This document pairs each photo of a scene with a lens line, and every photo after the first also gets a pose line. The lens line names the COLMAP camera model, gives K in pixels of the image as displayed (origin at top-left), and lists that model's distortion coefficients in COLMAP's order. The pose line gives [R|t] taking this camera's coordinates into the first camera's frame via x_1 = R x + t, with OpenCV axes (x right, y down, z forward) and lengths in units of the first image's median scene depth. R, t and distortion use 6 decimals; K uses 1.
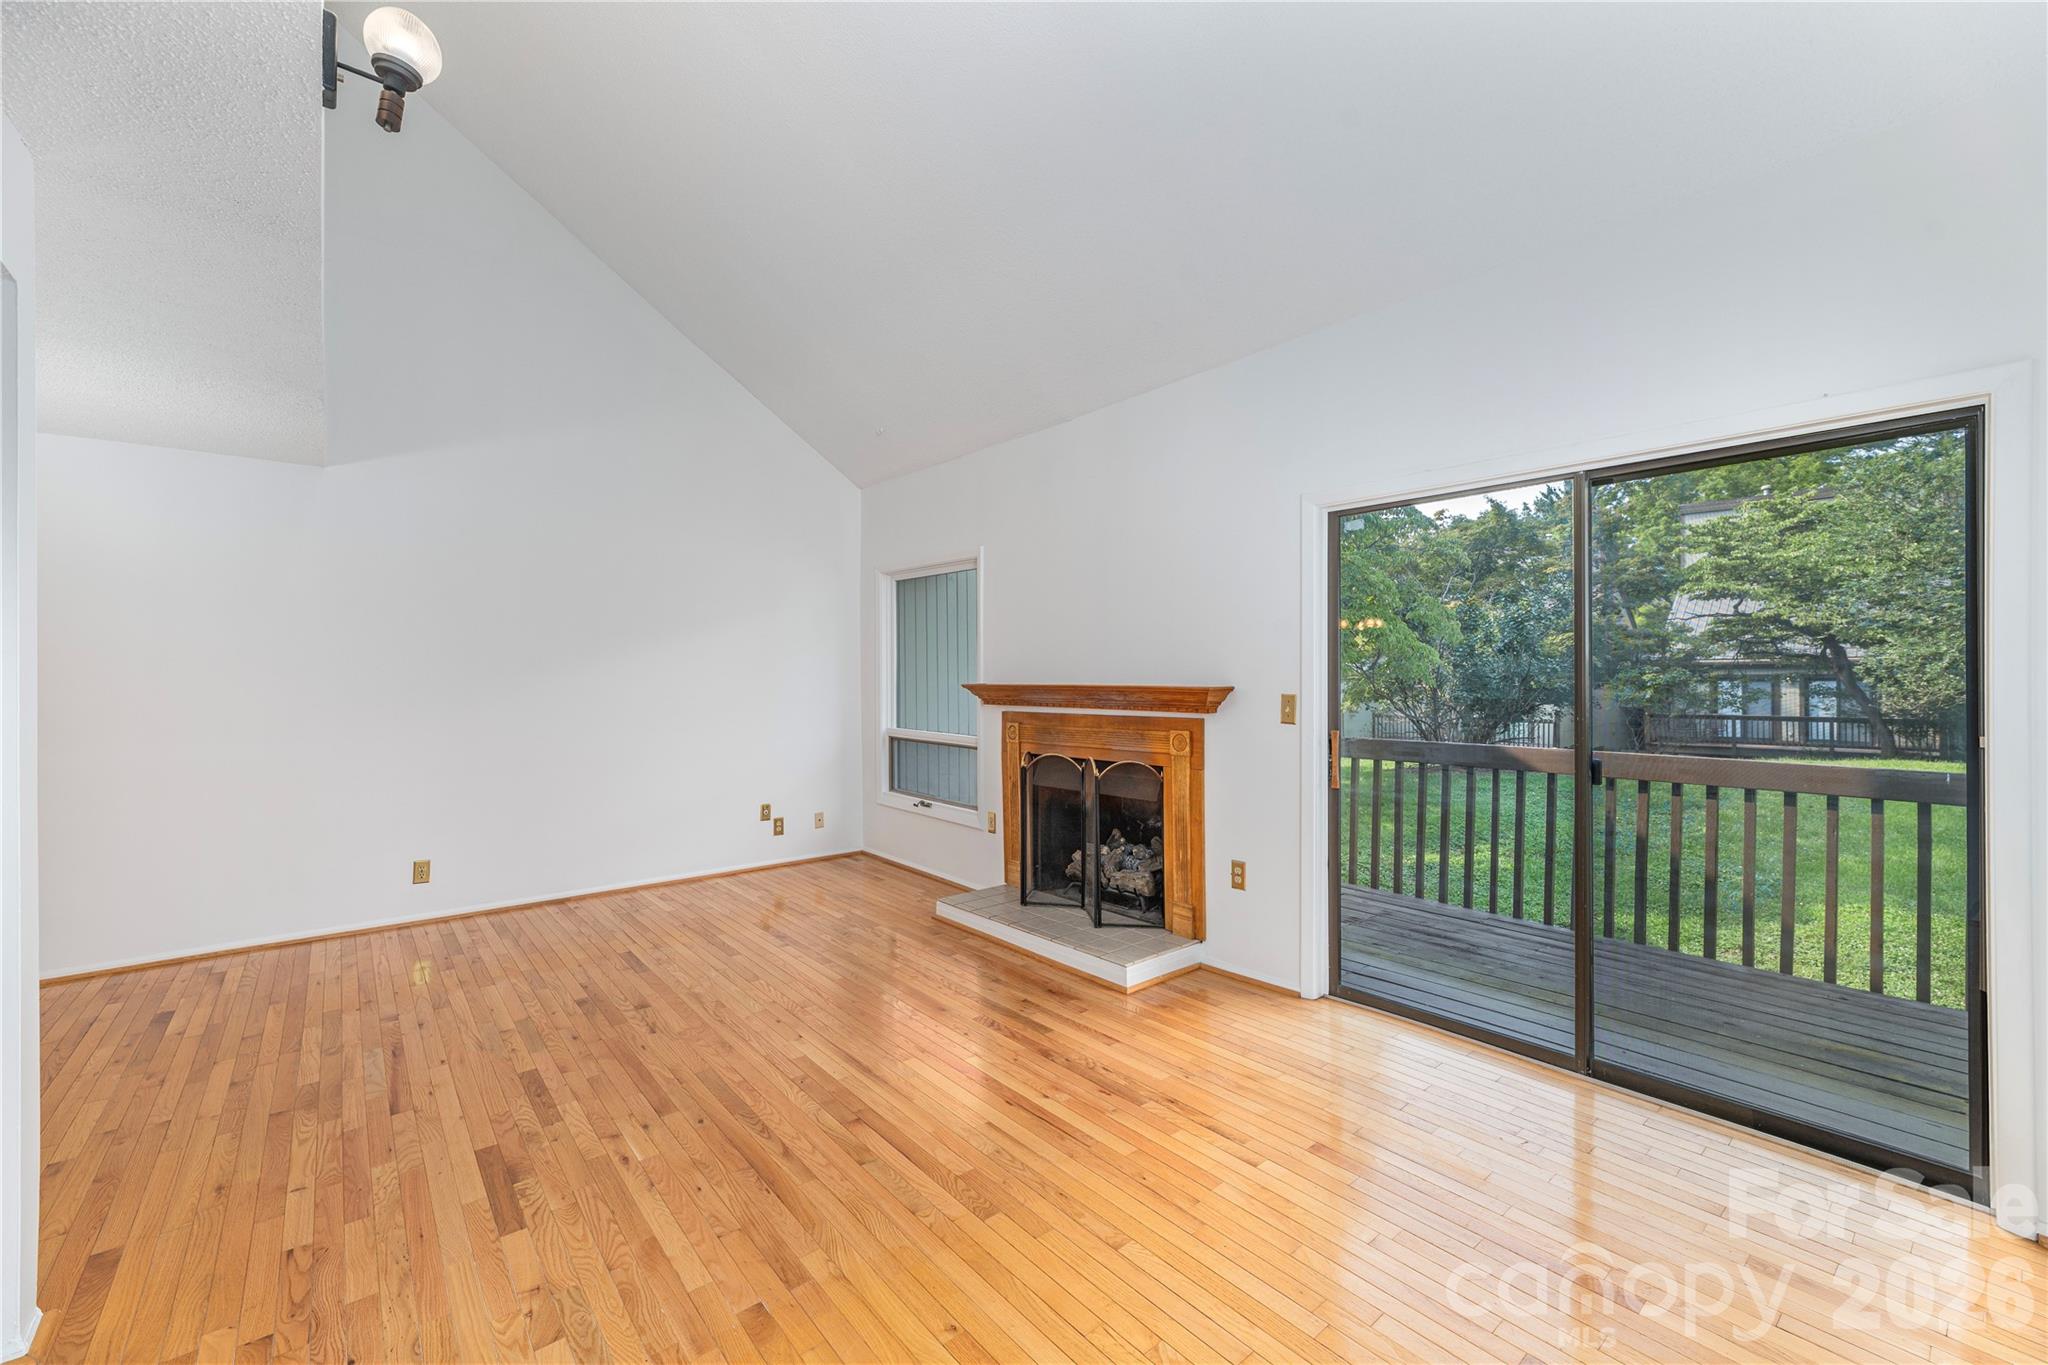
lens RADIAL K [[835.0, 0, 1017.8], [0, 835.0, 683.0], [0, 0, 1]] dist [0.004573, -0.000439]
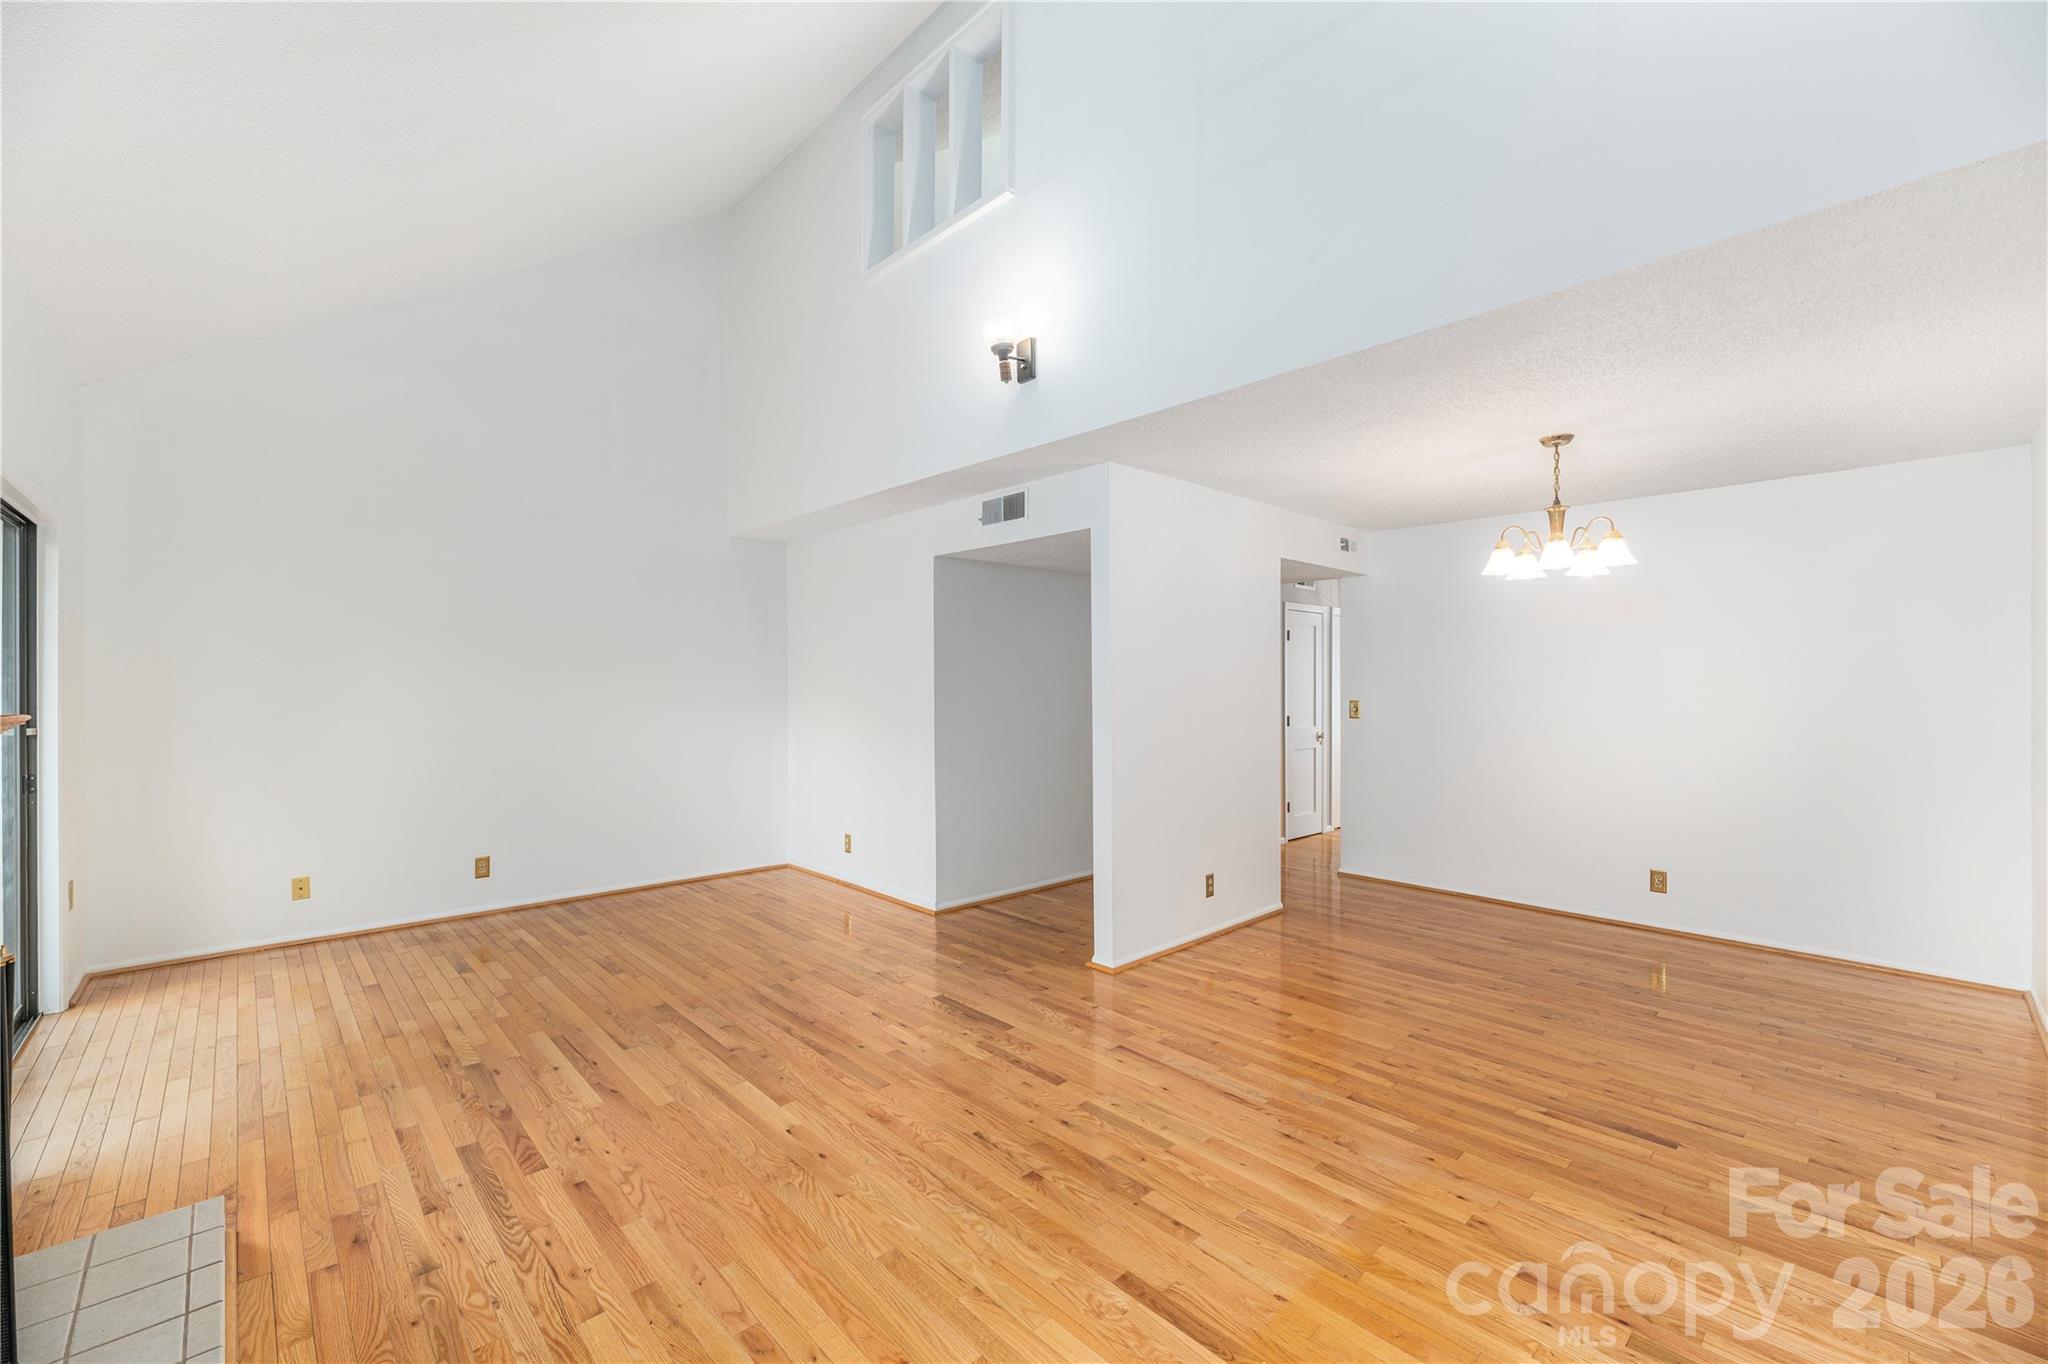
lens RADIAL K [[835.0, 0, 1025.1], [0, 835.0, 683.0], [0, 0, 1]] dist [0.004573, -0.000439]
pose [[-0.997271, 0.006124, -0.073570, -0.359419], [0.005631, 0.999960, 0.006912, -0.016096], [0.073610, 0.006479, -0.997266, 1.517519]]
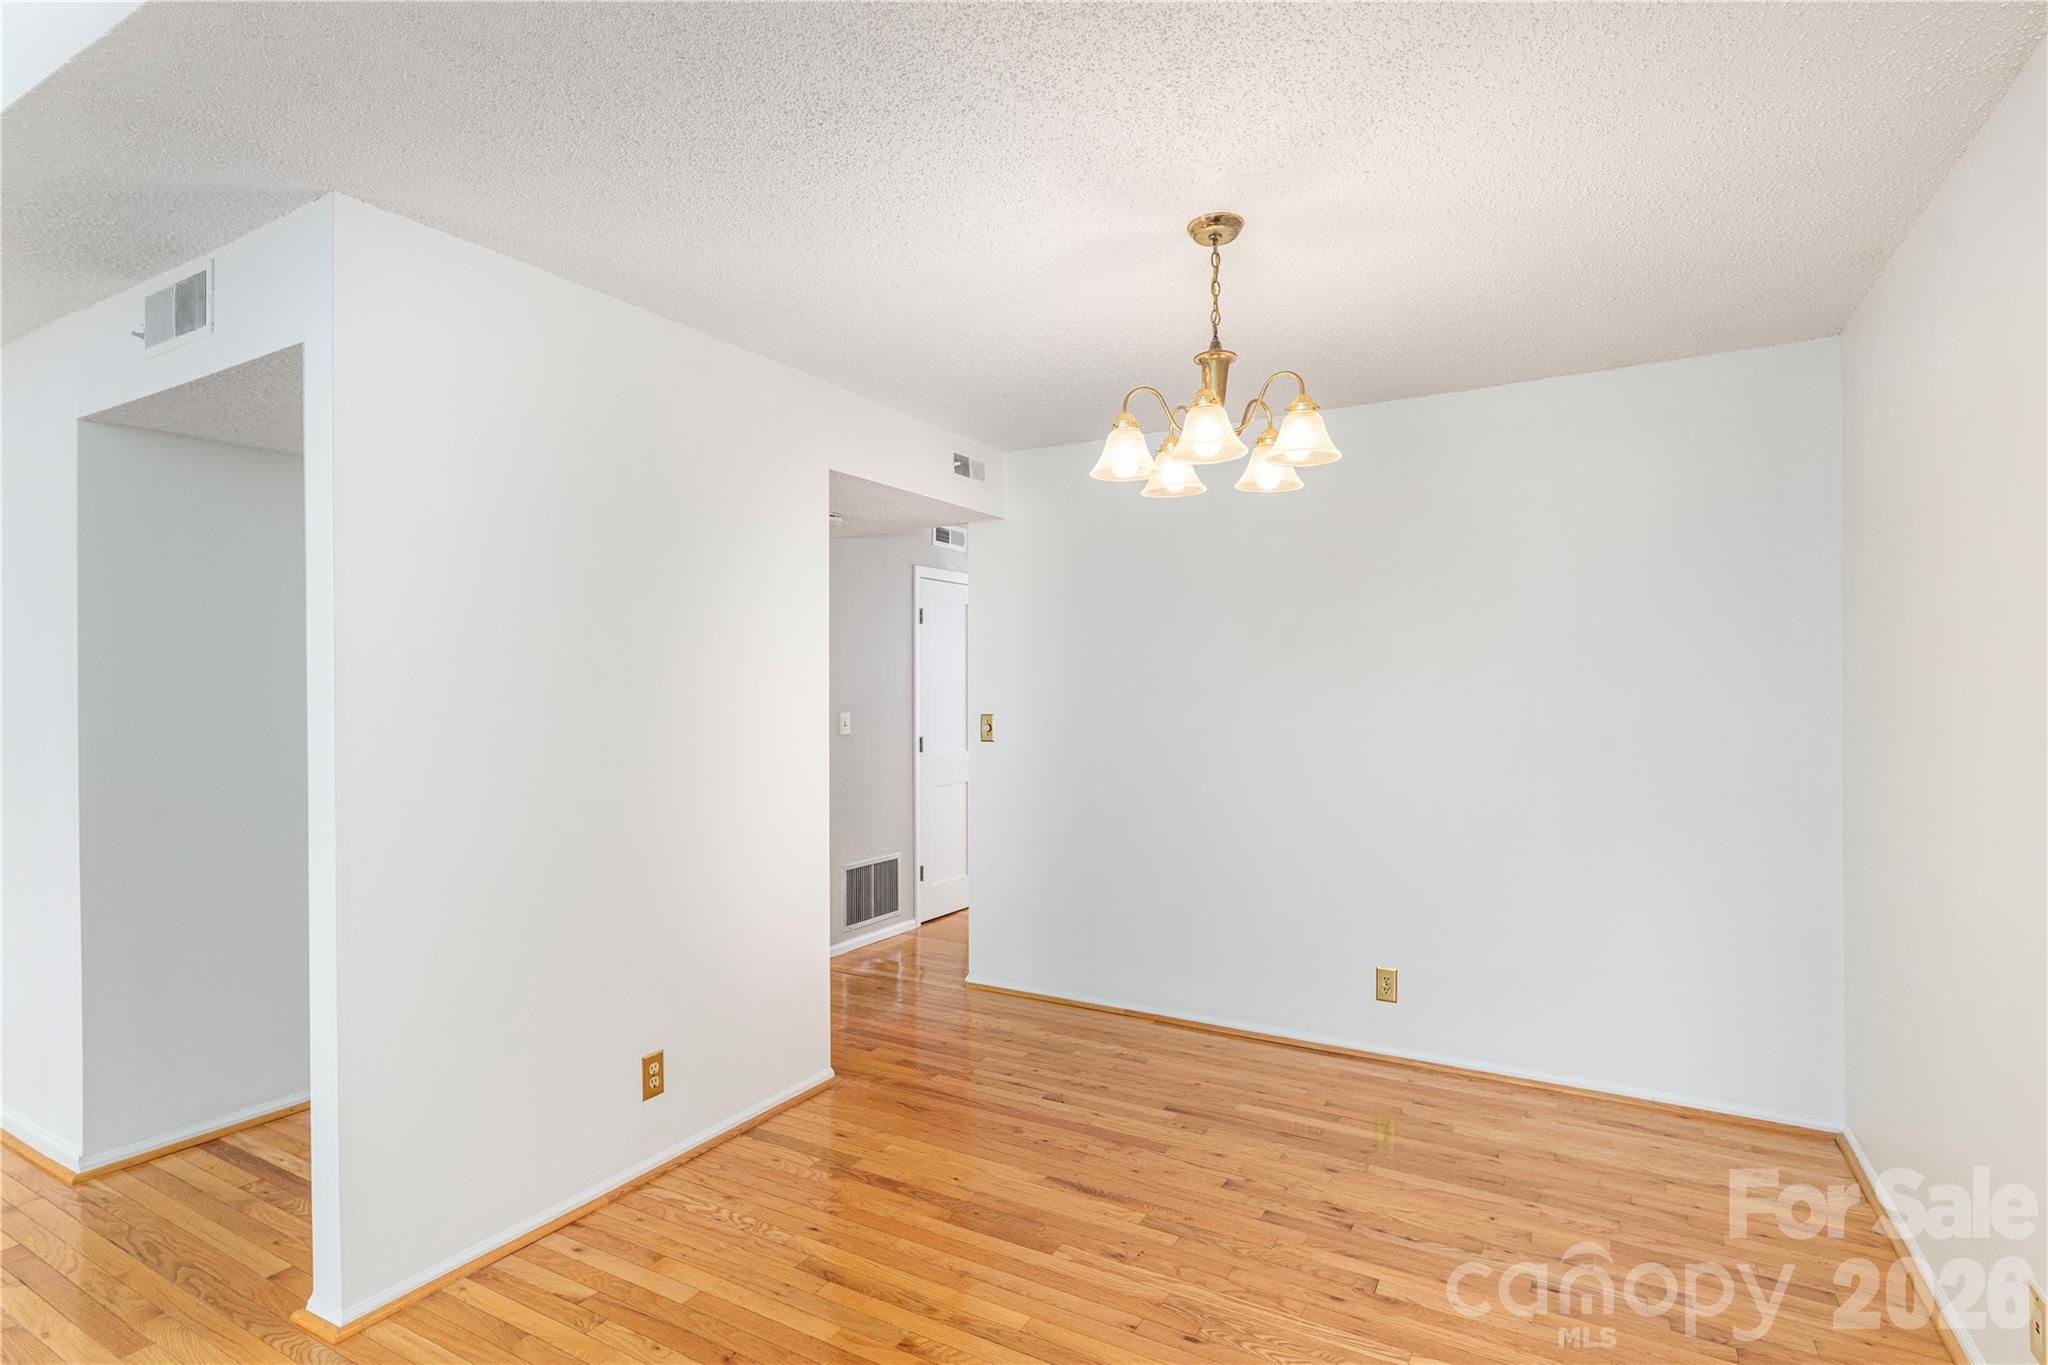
lens RADIAL K [[1001.6, 0, 1026.6], [0, 1001.6, 693.0], [0, 0, 1]] dist [0.011297, 0.000198]
pose [[-0.934485, 0.009742, -0.355869, -0.710180], [0.005073, 0.999888, 0.014051, -0.011326], [0.355966, 0.011325, -0.934430, 1.138870]]
